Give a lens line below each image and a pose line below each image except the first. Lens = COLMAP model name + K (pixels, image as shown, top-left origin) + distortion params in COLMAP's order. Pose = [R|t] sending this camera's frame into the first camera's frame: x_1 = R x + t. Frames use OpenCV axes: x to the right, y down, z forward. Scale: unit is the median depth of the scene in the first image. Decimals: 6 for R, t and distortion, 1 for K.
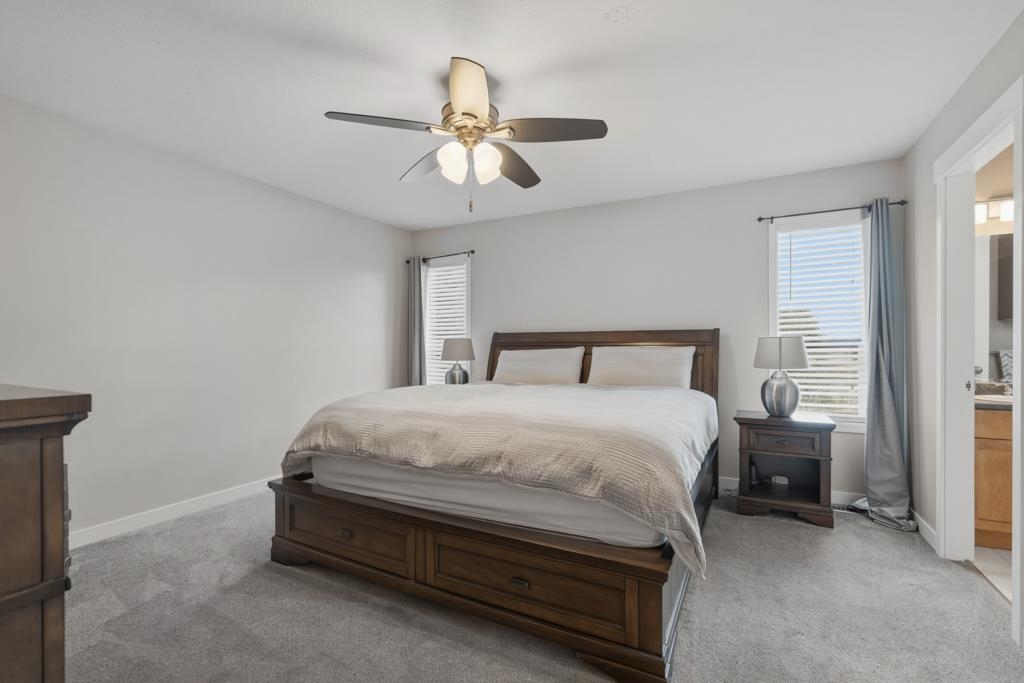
lens RADIAL K [[444.7, 0, 514.1], [0, 444.7, 347.1], [0, 0, 1]] dist [-0.001687, 0.000069]
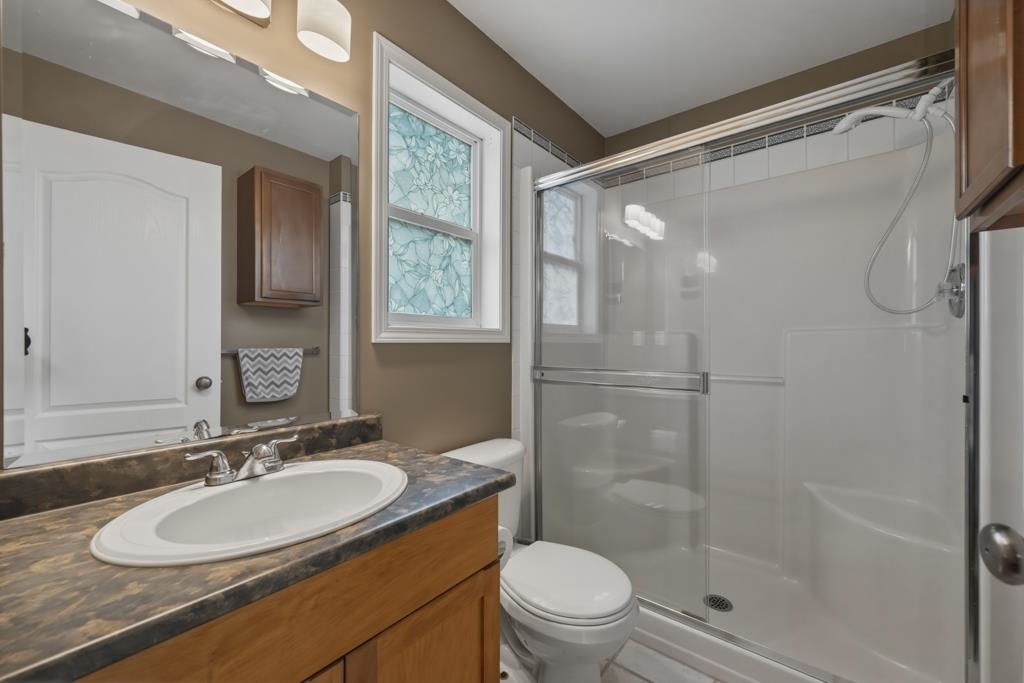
lens RADIAL K [[399.9, 0, 513.1], [0, 399.9, 344.3], [0, 0, 1]] dist [0.003525, 0.000167]
pose [[0.191694, 0.008334, 0.981419, 0.671162], [-0.001931, 0.999965, -0.008114, 0.004392], [-0.981453, -0.000340, 0.191704, 0.553126]]
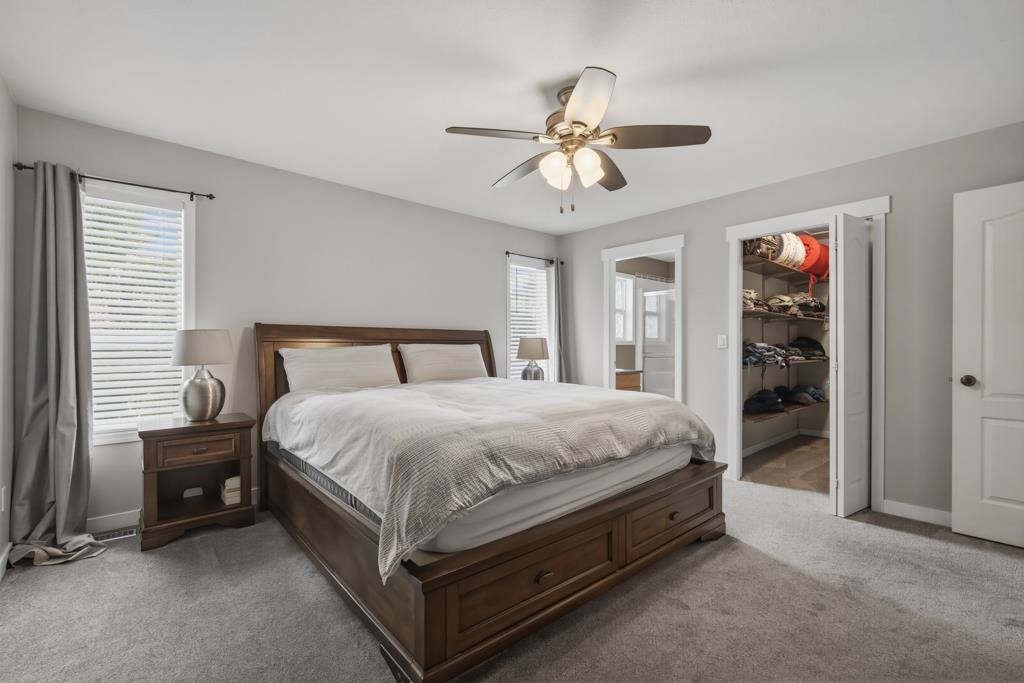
lens RADIAL K [[444.7, 0, 515.4], [0, 444.7, 340.6], [0, 0, 1]] dist [-0.001687, 0.000069]
pose [[0.354669, 0.009438, 0.934944, -0.713724], [-0.005723, 0.999952, -0.007923, -0.001524], [-0.934974, -0.002541, 0.354706, 0.467168]]
